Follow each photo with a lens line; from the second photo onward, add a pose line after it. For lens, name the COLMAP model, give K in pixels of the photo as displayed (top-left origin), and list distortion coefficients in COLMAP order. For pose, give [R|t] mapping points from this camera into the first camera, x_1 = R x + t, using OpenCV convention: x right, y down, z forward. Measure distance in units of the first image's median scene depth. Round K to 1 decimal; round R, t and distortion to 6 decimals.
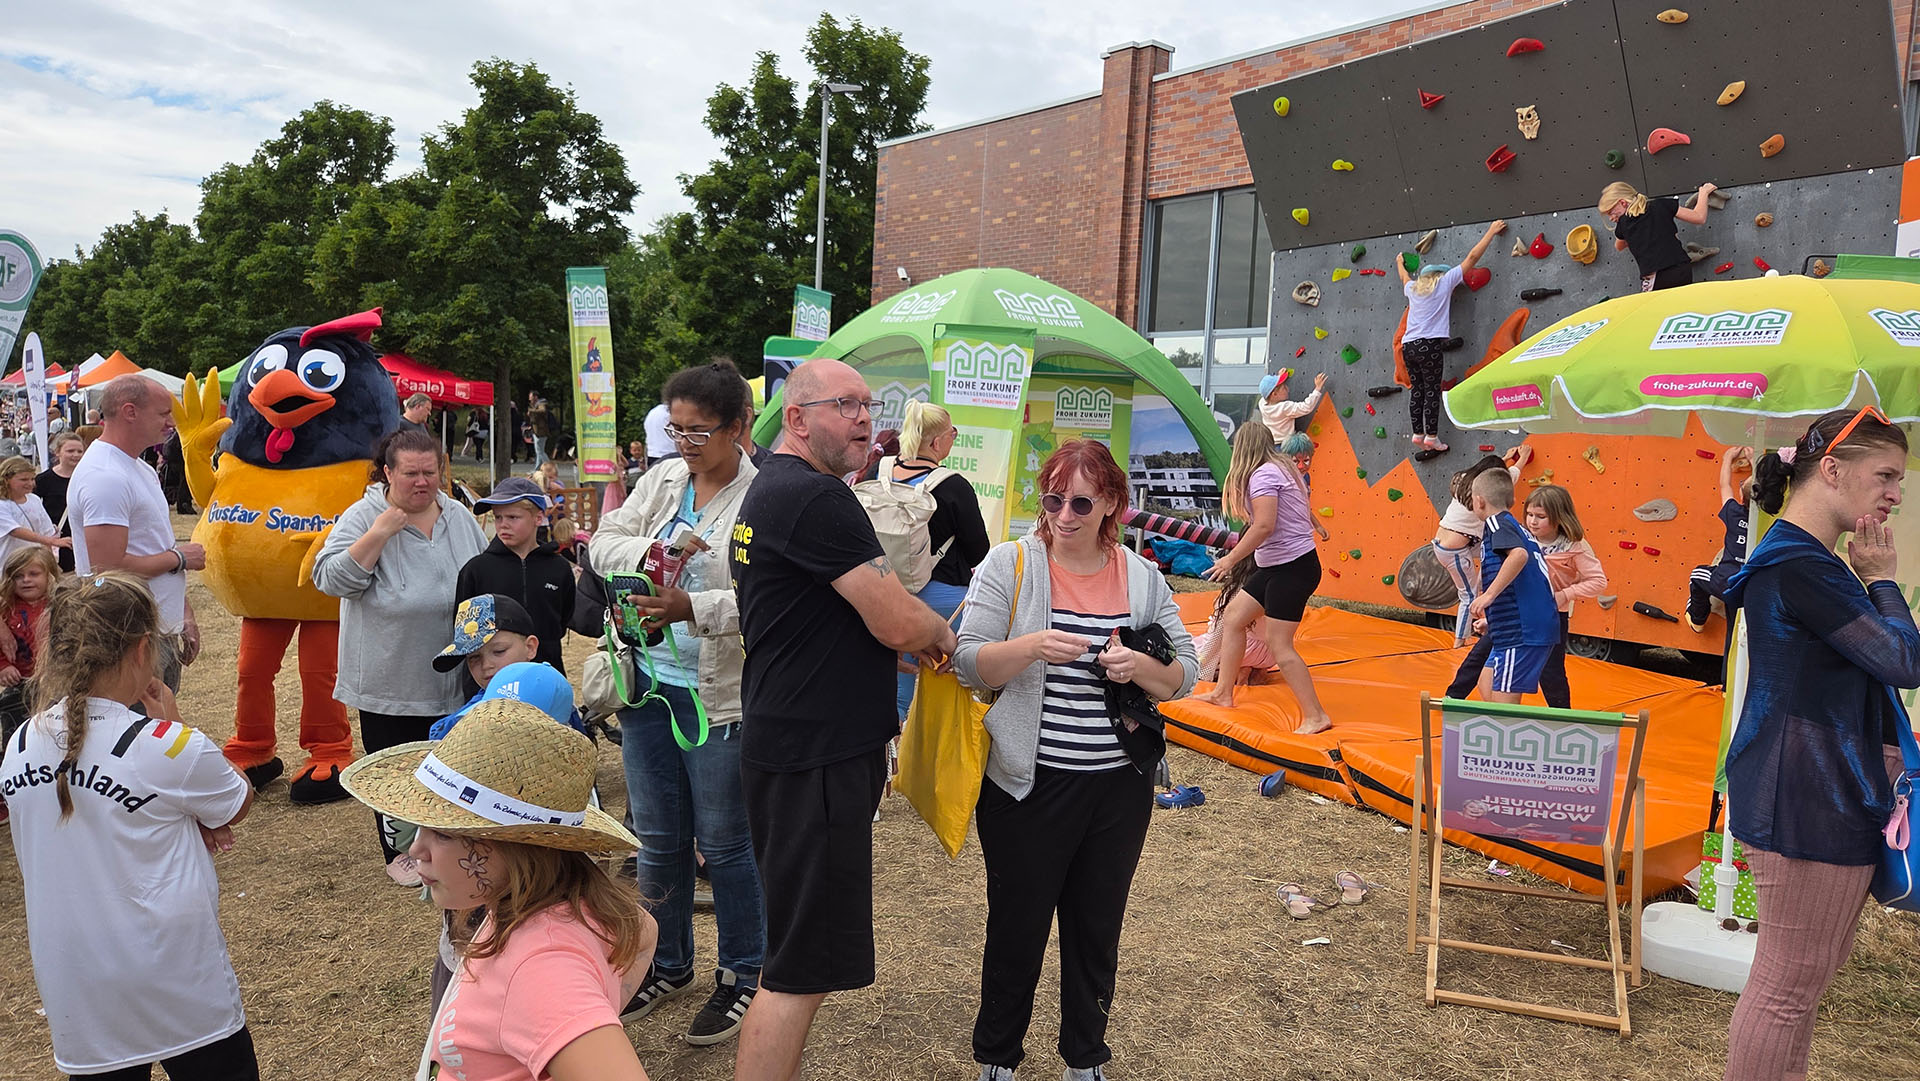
lens RADIAL K [[1288.9, 0, 965.1], [0, 1288.9, 535.8], [0, 0, 1]] dist [0.057845, -0.037523]
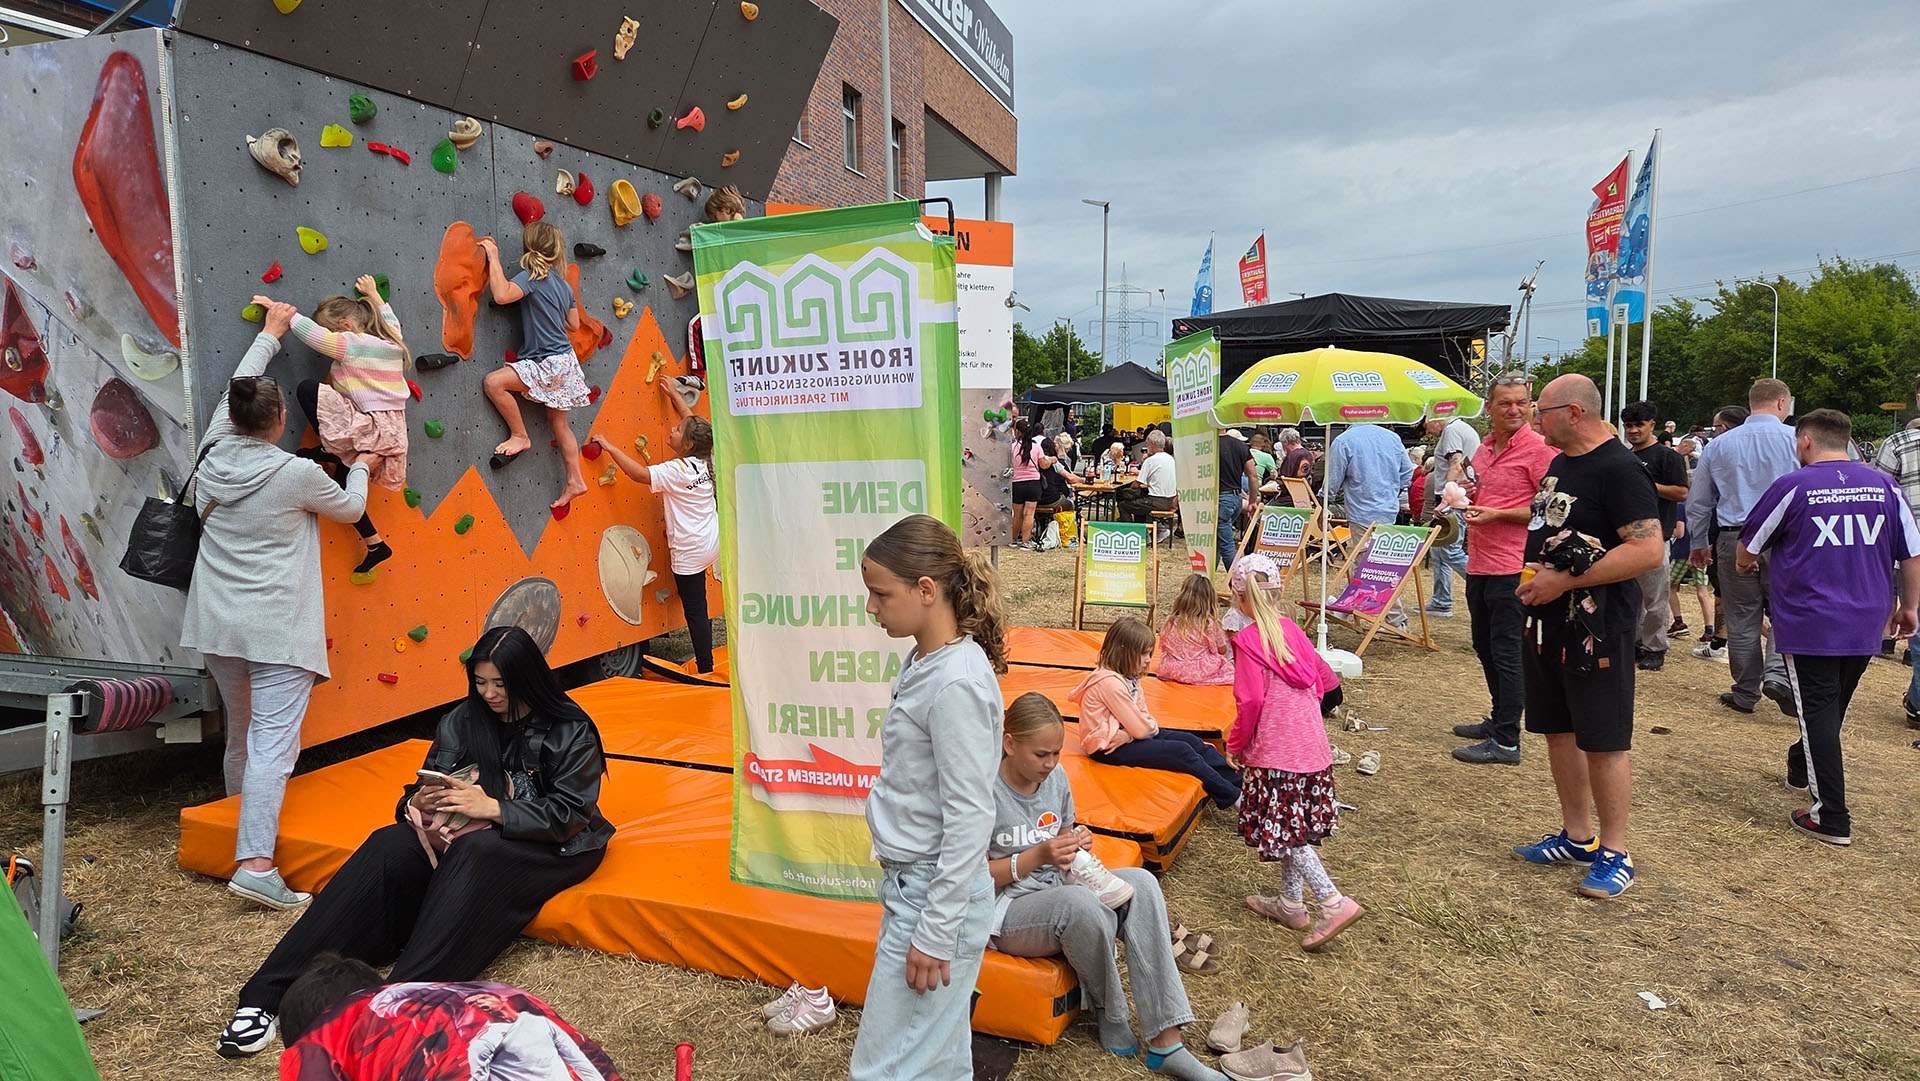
lens RADIAL K [[1288.9, 0, 954.5], [0, 1288.9, 548.7], [0, 0, 1]] dist [0.057845, -0.037523]
pose [[-0.585367, -0.120242, 0.801803, -0.129611], [0.051264, 0.981473, 0.184613, -0.049930], [-0.809146, 0.149170, -0.568358, 0.463471]]
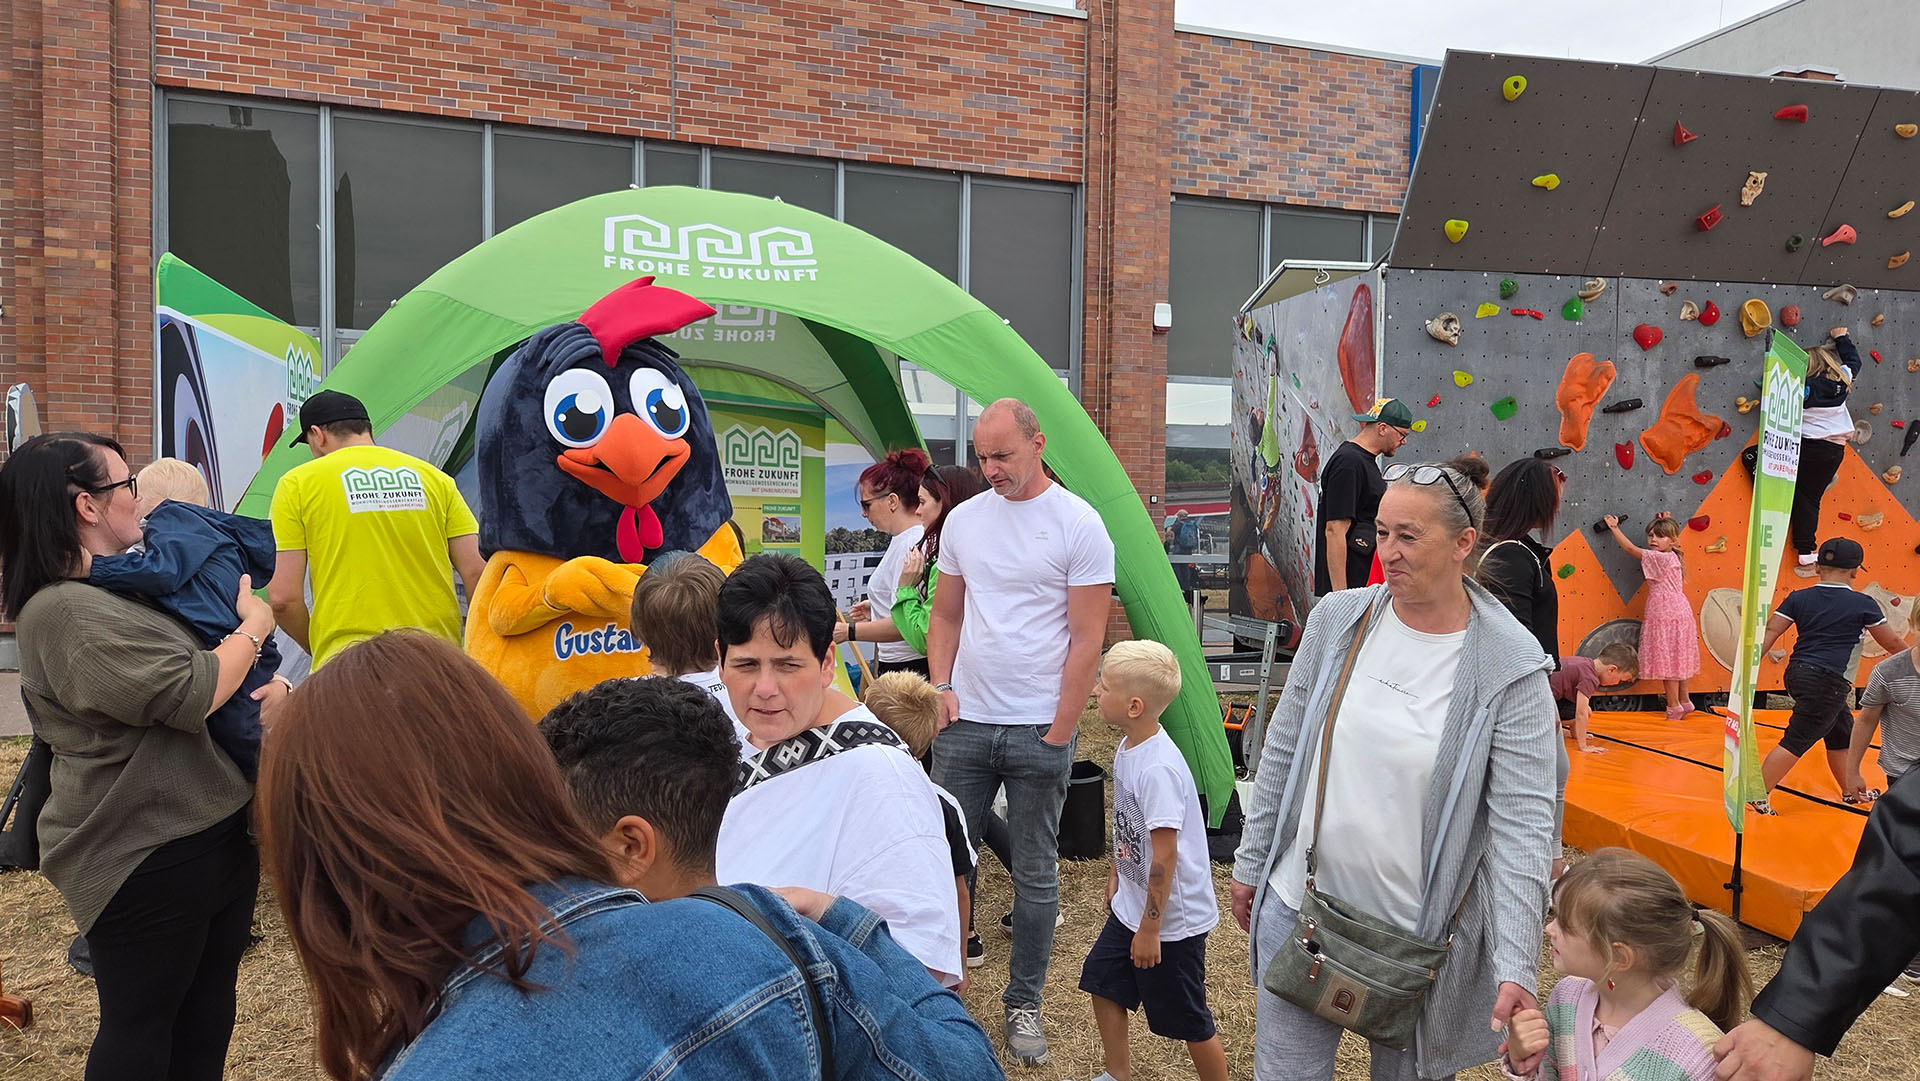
lens RADIAL K [[1288.9, 0, 960.5], [0, 1288.9, 558.3], [0, 0, 1]] dist [0.057845, -0.037523]
pose [[0.346771, -0.068530, 0.935443, -0.252854], [0.080330, 0.995833, 0.043176, -0.044122], [-0.934504, 0.060172, 0.350831, 0.424811]]
